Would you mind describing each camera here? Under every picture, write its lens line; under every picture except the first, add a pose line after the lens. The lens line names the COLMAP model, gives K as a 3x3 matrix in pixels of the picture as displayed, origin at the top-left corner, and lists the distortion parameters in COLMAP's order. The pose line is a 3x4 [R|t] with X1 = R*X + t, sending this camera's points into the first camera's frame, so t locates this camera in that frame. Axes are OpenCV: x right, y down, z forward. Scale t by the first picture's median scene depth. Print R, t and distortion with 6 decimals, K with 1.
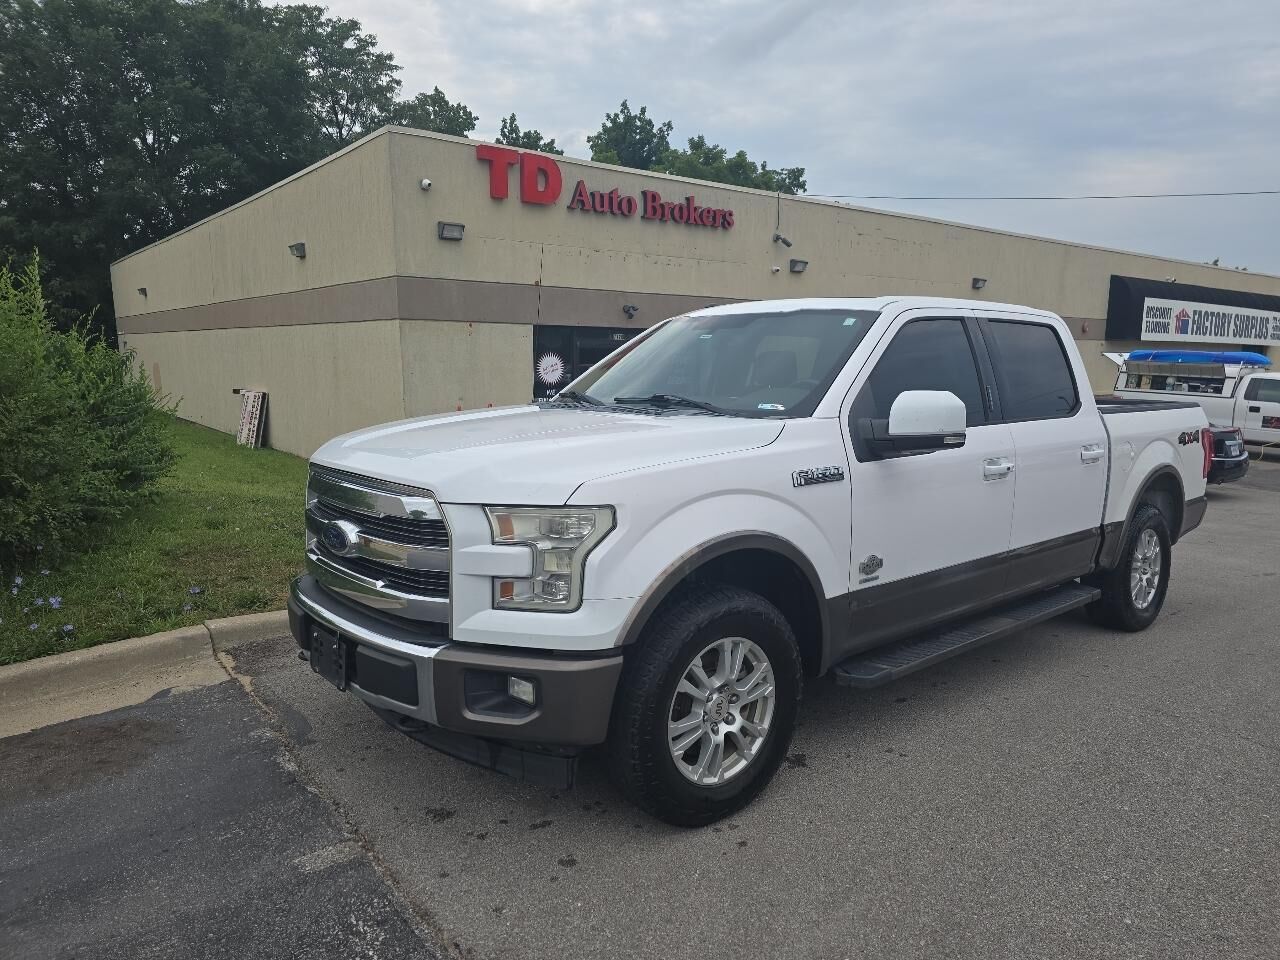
lens RADIAL K [[891.2, 0, 642.2], [0, 891.2, 487.2], [0, 0, 1]] dist [0.008127, 0.004089]
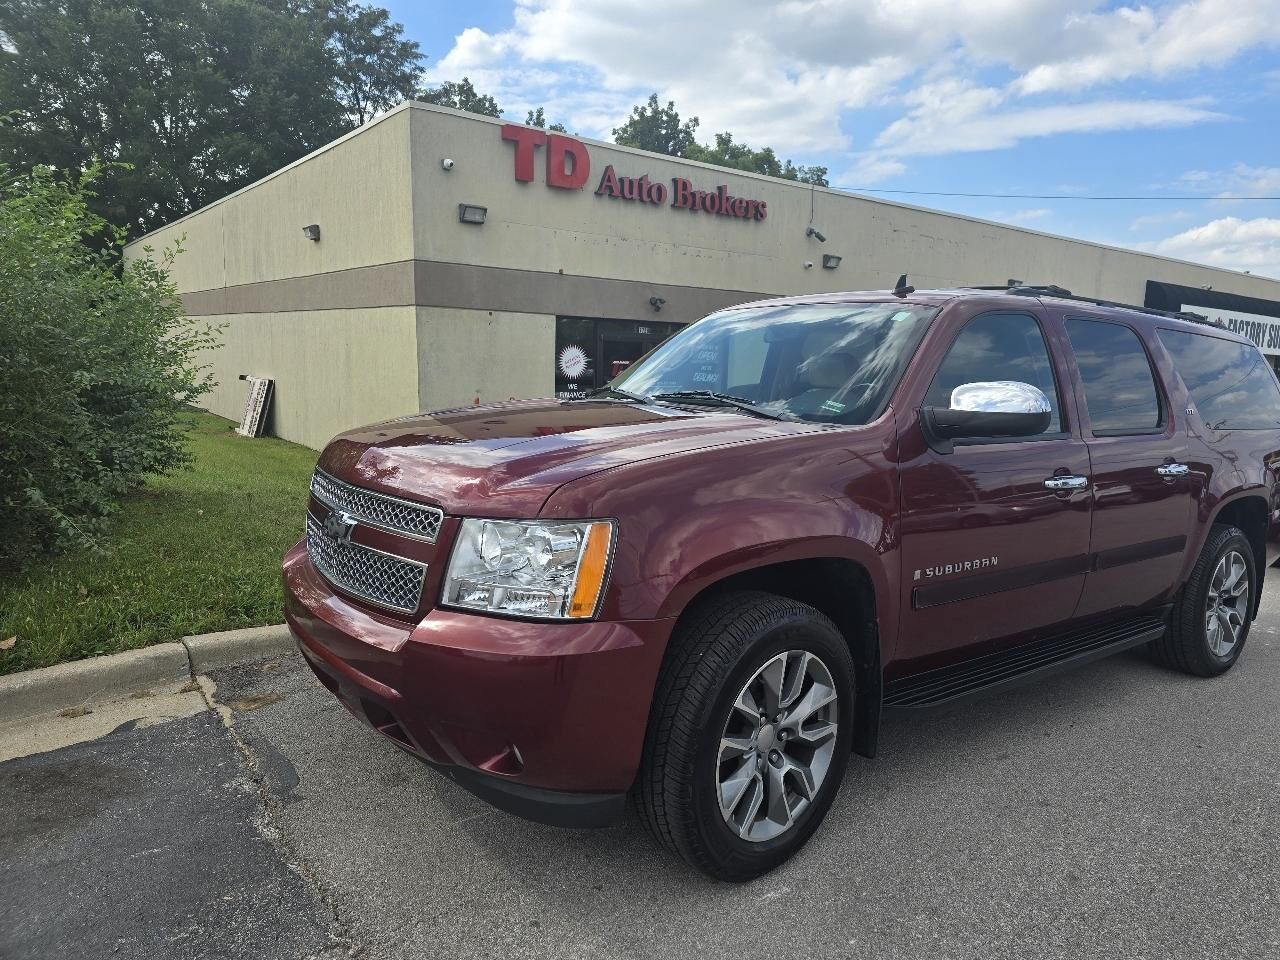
lens RADIAL K [[881.3, 0, 649.5], [0, 881.3, 478.3], [0, 0, 1]] dist [0.004639, 0.001256]
pose [[0.999714, 0.023860, -0.001893, -0.015117], [-0.023873, 0.999691, -0.006864, -0.003494], [0.001728, 0.006907, 0.999975, 0.054439]]
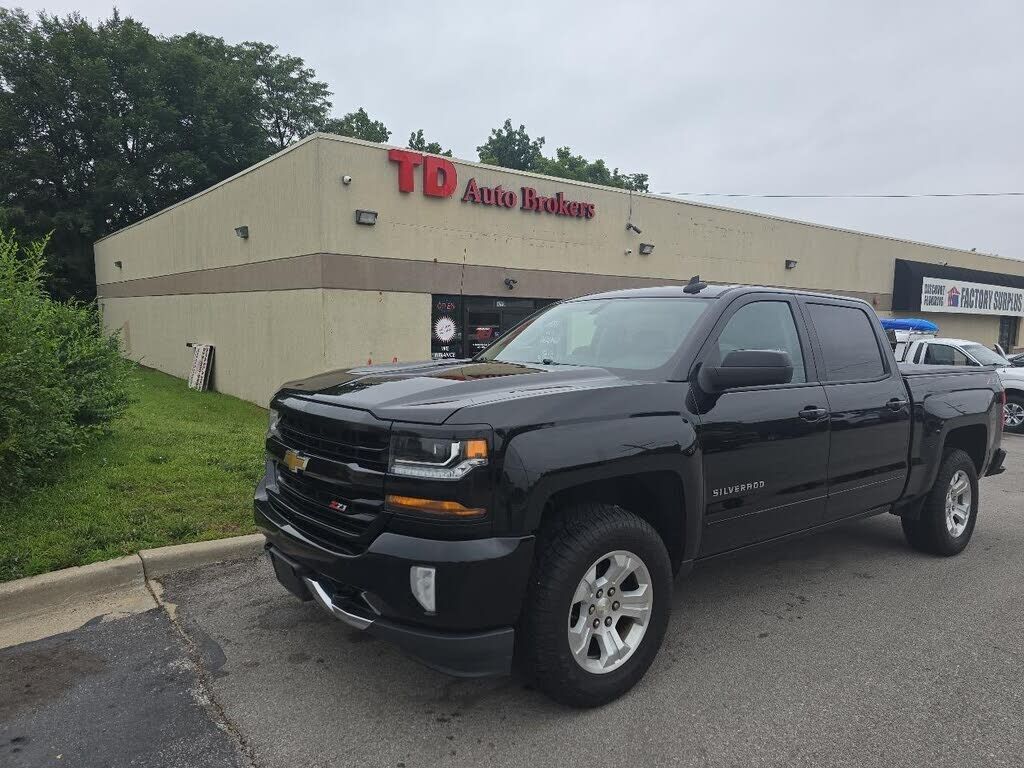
lens RADIAL K [[703.7, 0, 512.0], [0, 703.7, 384.0], [0, 0, 1]] dist [0.011503, -0.000243]
pose [[0.999935, 0.010882, -0.003268, -0.006658], [-0.011041, 0.998508, -0.053486, -0.007032], [0.002681, 0.053518, 0.998563, 0.036829]]
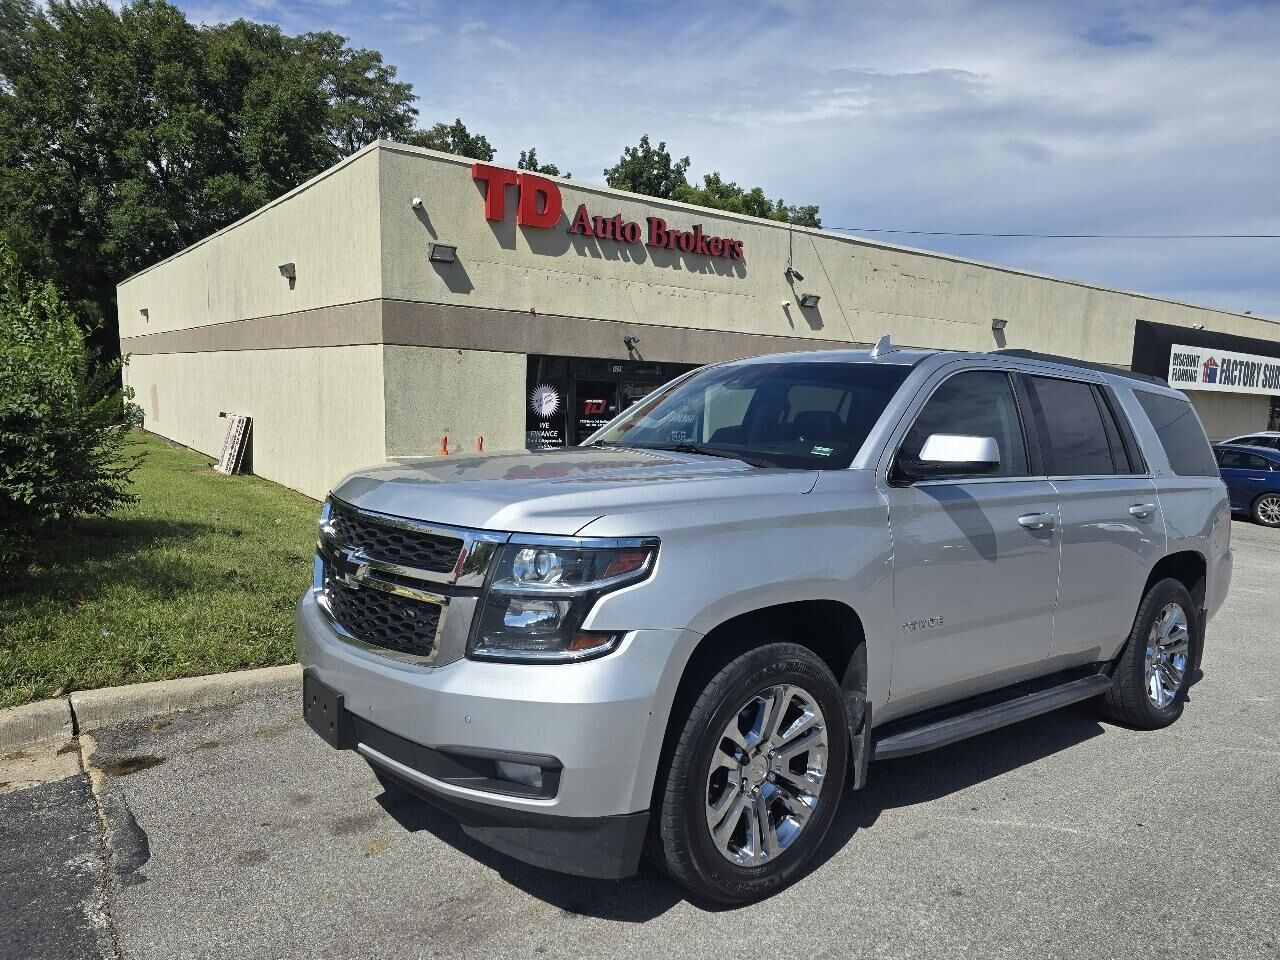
lens RADIAL K [[875.5, 0, 639.3], [0, 875.5, 489.0], [0, 0, 1]] dist [0.009927, -0.002518]
pose [[0.999409, 0.028675, -0.018957, 0.017070], [-0.029318, 0.998973, -0.034542, -0.009721], [0.017947, 0.035077, 0.999223, 0.072725]]
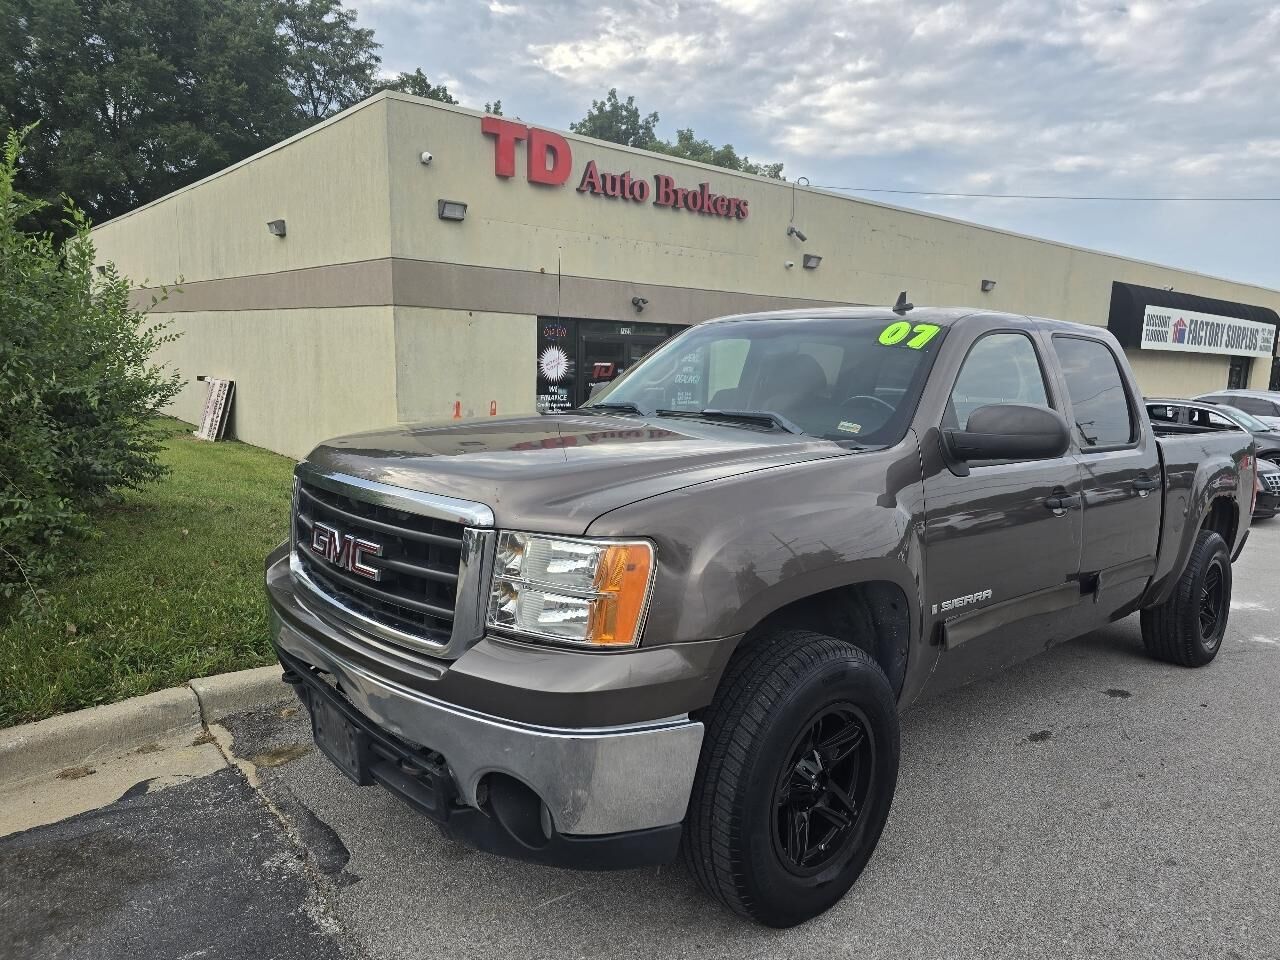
lens RADIAL K [[876.6, 0, 634.5], [0, 876.6, 482.1], [0, 0, 1]] dist [0.005726, 0.002510]
pose [[0.998942, 0.018700, 0.042015, -0.052065], [-0.018794, 0.999822, 0.001822, -0.012410], [-0.041973, -0.002609, 0.999115, 0.081810]]
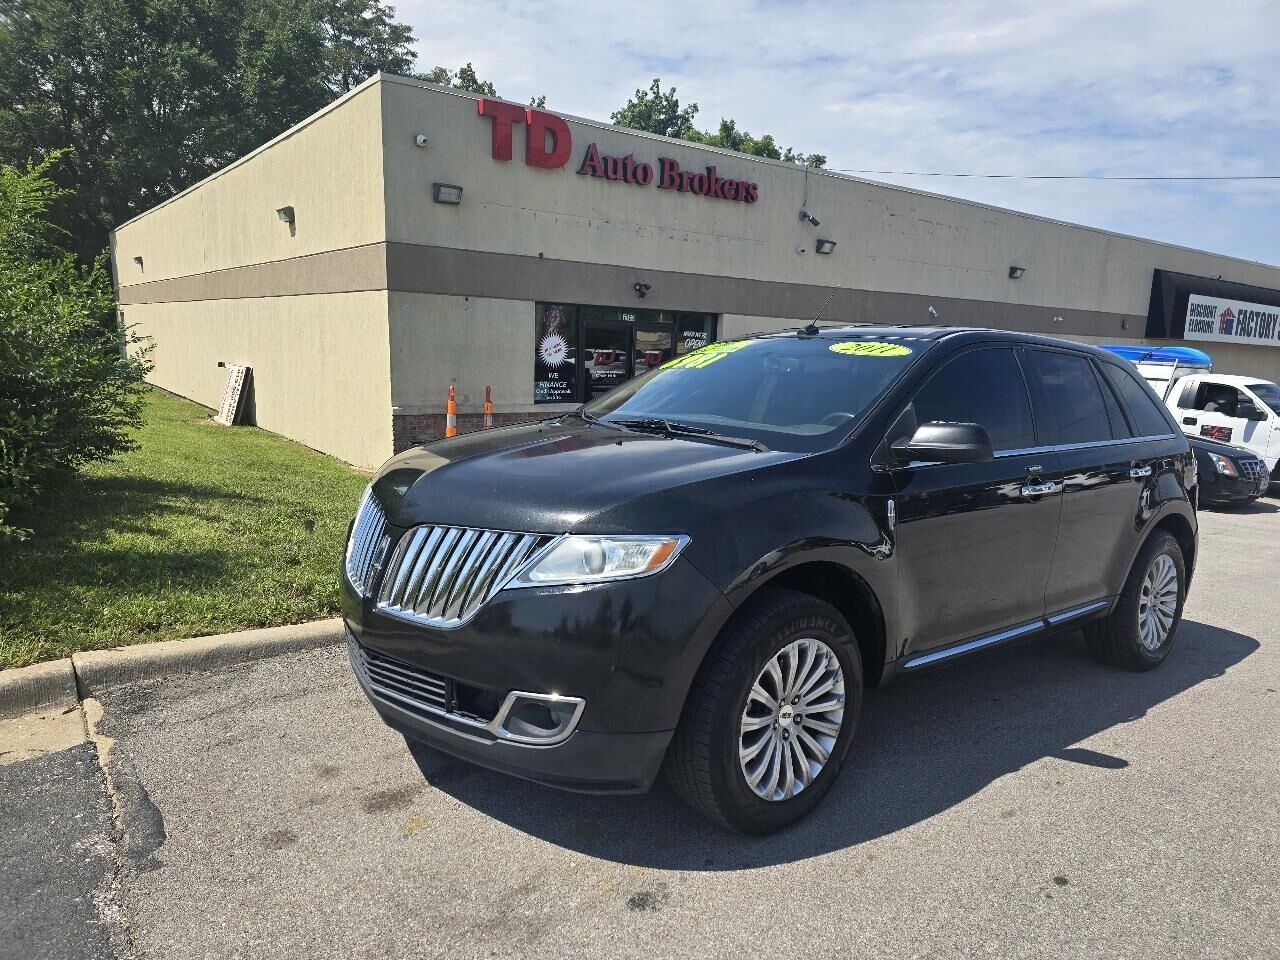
lens RADIAL K [[868.7, 0, 632.7], [0, 868.7, 482.6], [0, 0, 1]] dist [0.006737, -0.000612]
pose [[0.999350, 0.031125, -0.018168, -0.000873], [-0.030939, 0.999467, 0.010428, -0.007422], [0.018483, -0.009859, 0.999781, 0.100411]]
